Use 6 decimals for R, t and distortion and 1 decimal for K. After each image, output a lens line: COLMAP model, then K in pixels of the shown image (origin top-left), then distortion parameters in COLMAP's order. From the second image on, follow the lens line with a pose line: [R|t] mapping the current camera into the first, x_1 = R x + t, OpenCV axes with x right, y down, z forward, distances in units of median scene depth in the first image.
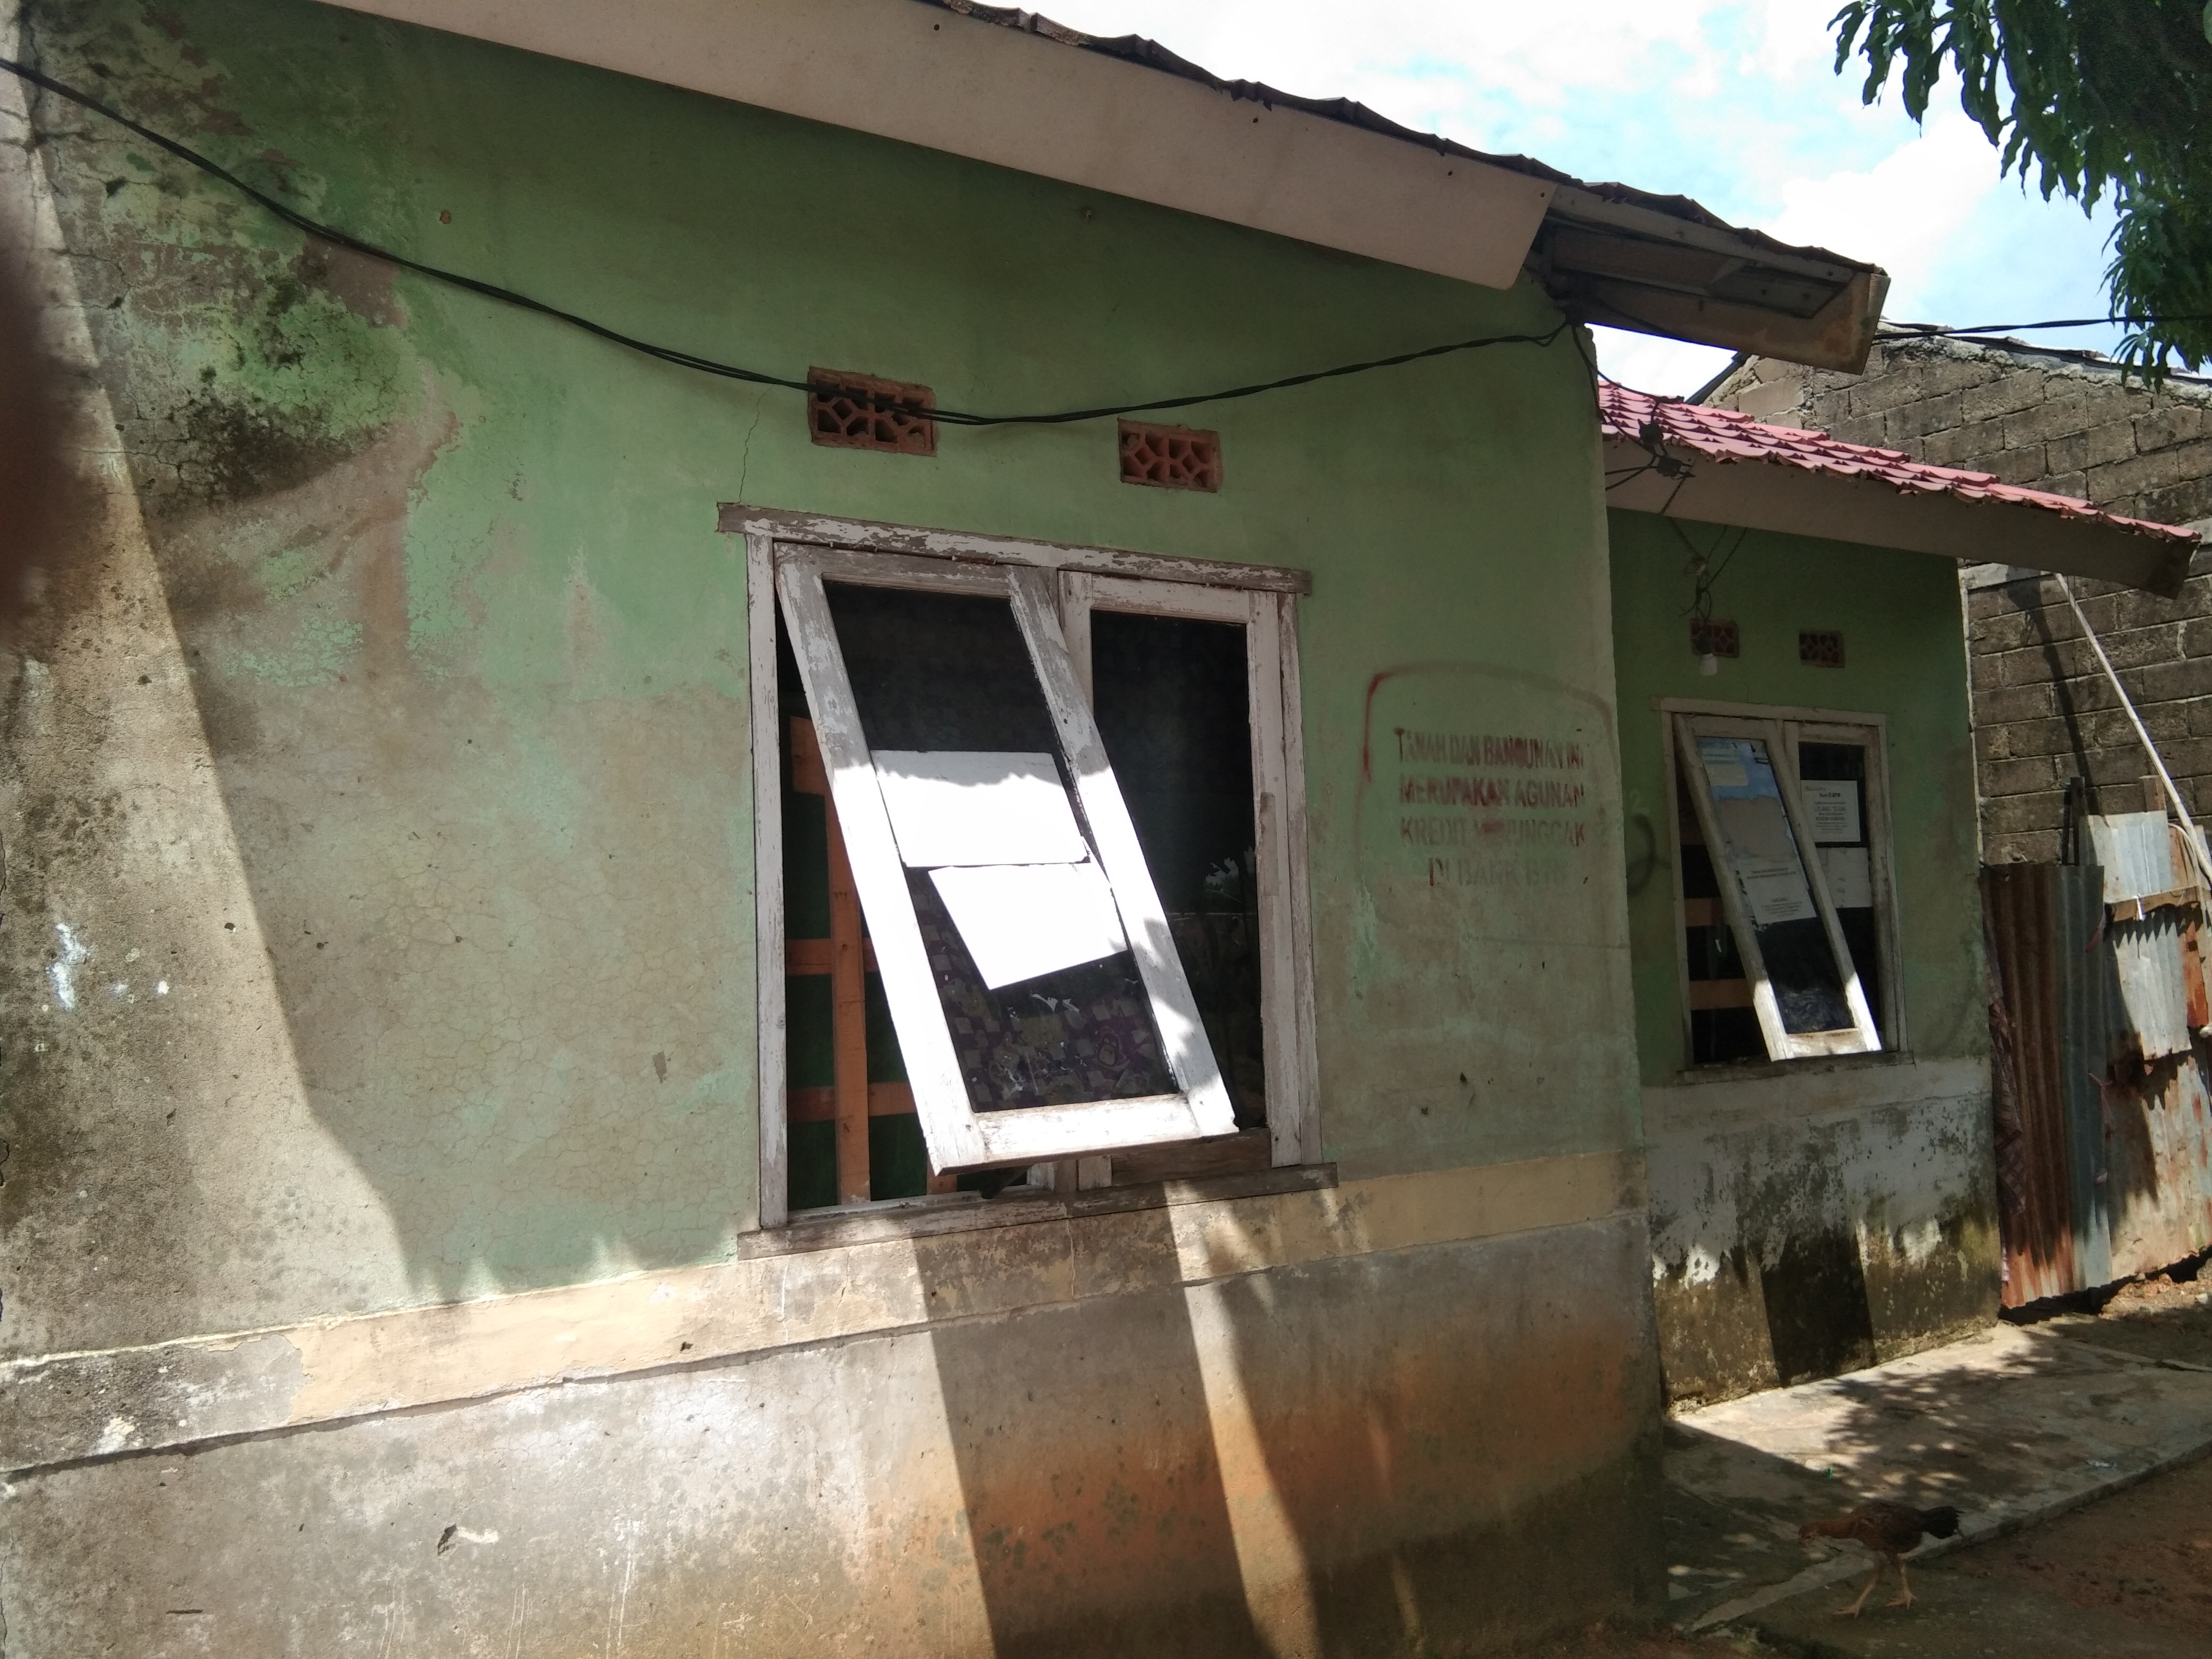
lens RADIAL K [[1755.3, 0, 1109.9], [0, 1755.3, 841.9], [0, 0, 1]] dist [0.123006, -0.185029]
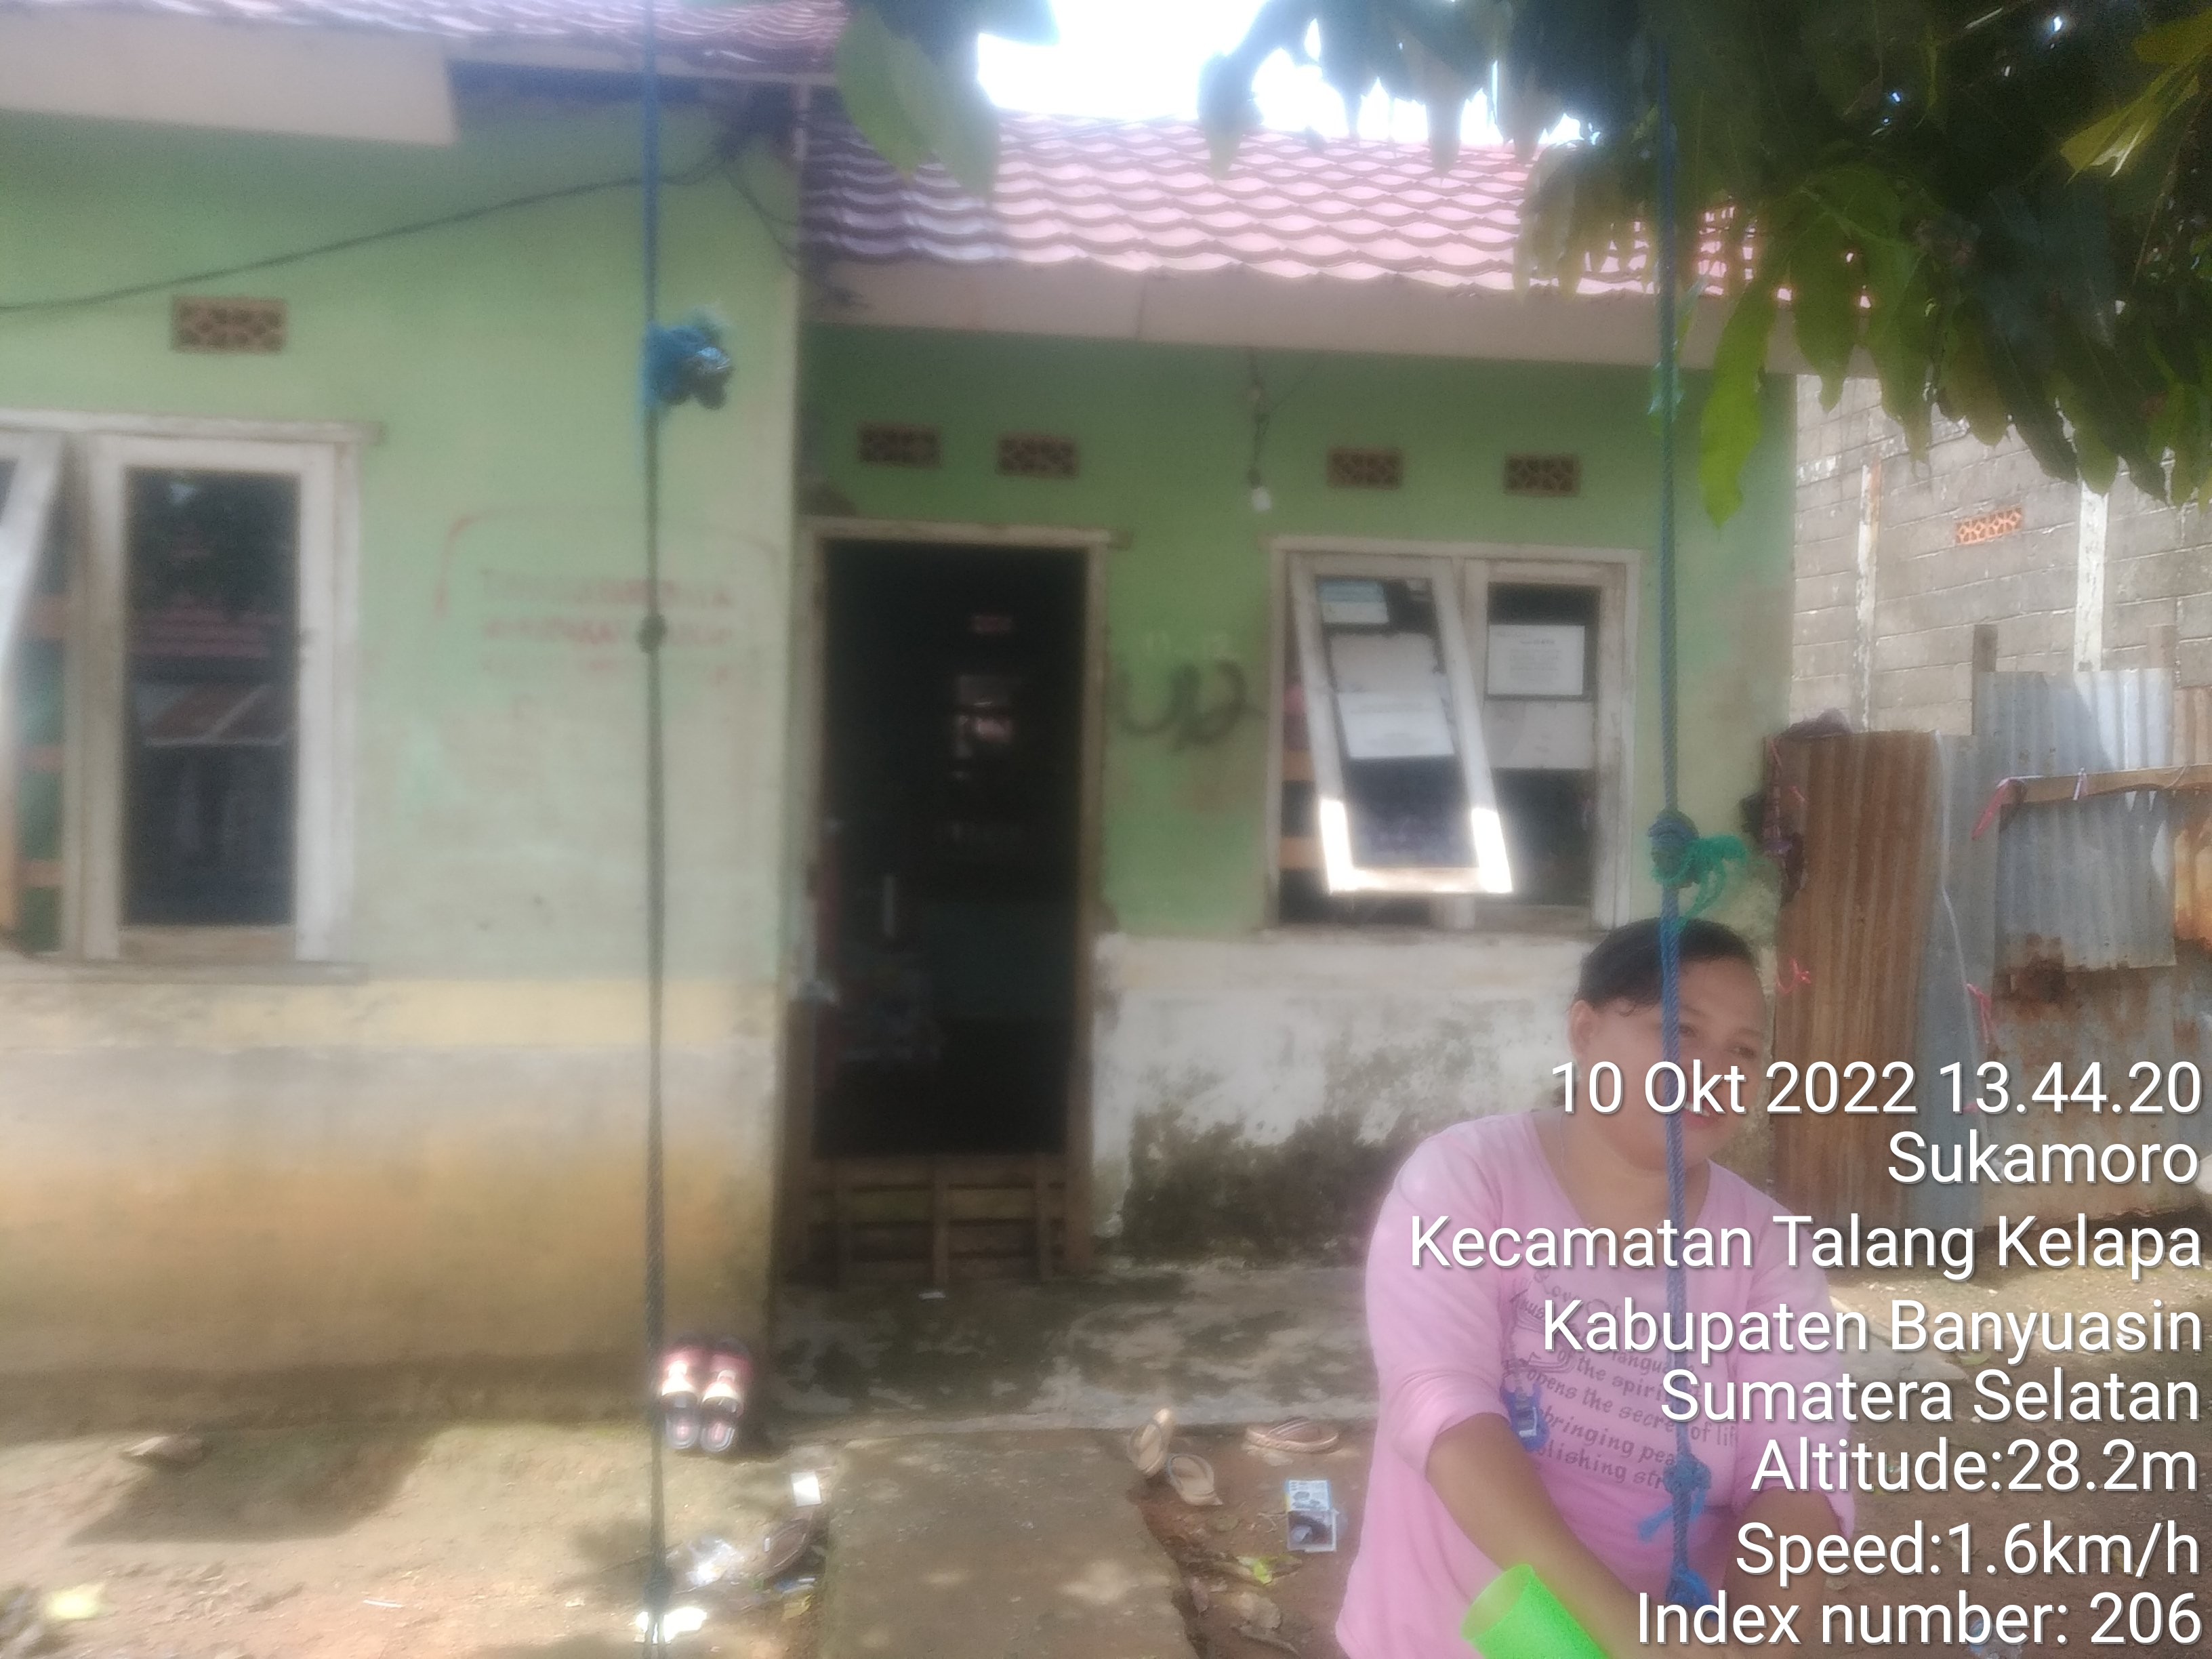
lens RADIAL K [[1739.2, 0, 1108.0], [0, 1739.2, 857.7], [0, 0, 1]] dist [0.007809, -0.005744]
pose [[0.912597, 0.071478, -0.402565, 0.884098], [-0.026426, 0.992853, 0.116380, -0.022584], [0.408006, -0.095570, 0.907963, 0.171638]]
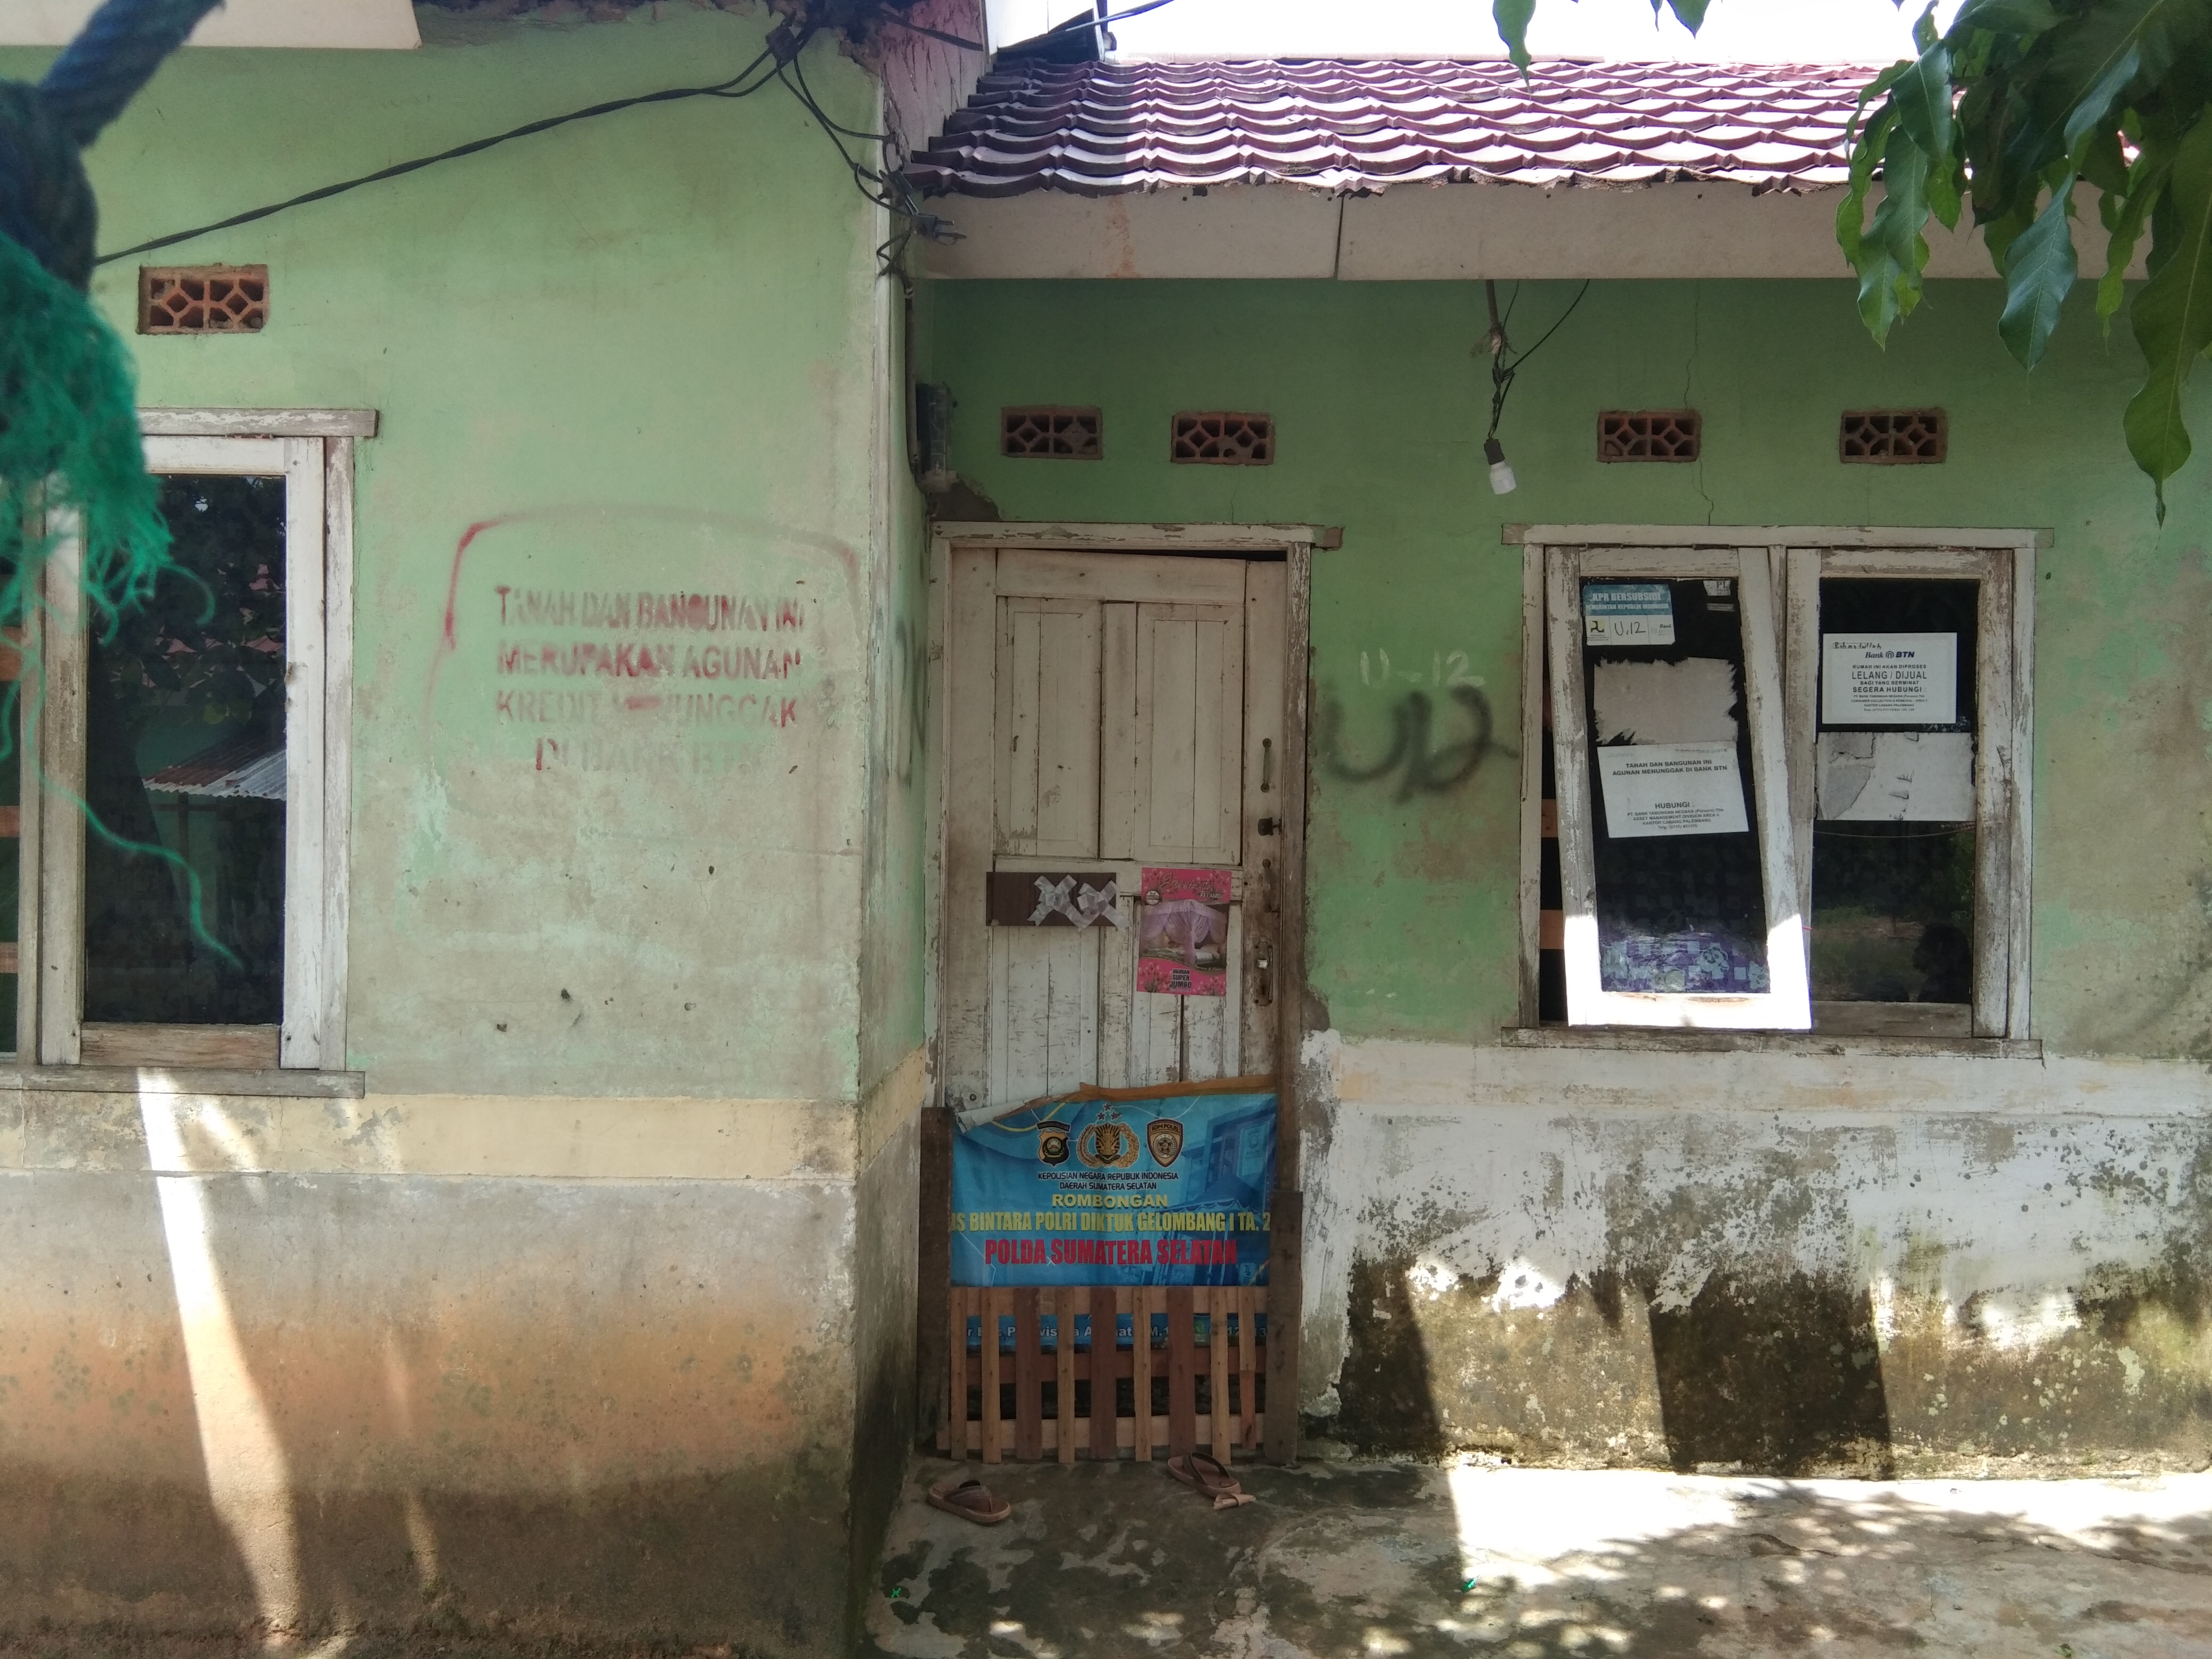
lens RADIAL K [[1755.3, 0, 1109.9], [0, 1755.3, 841.9], [0, 0, 1]] dist [0.123006, -0.185029]
pose [[0.825779, 0.049284, -0.561836, 0.849257], [-0.006970, 0.996990, 0.077212, -0.008617], [0.563950, -0.059845, 0.823637, 0.415537]]
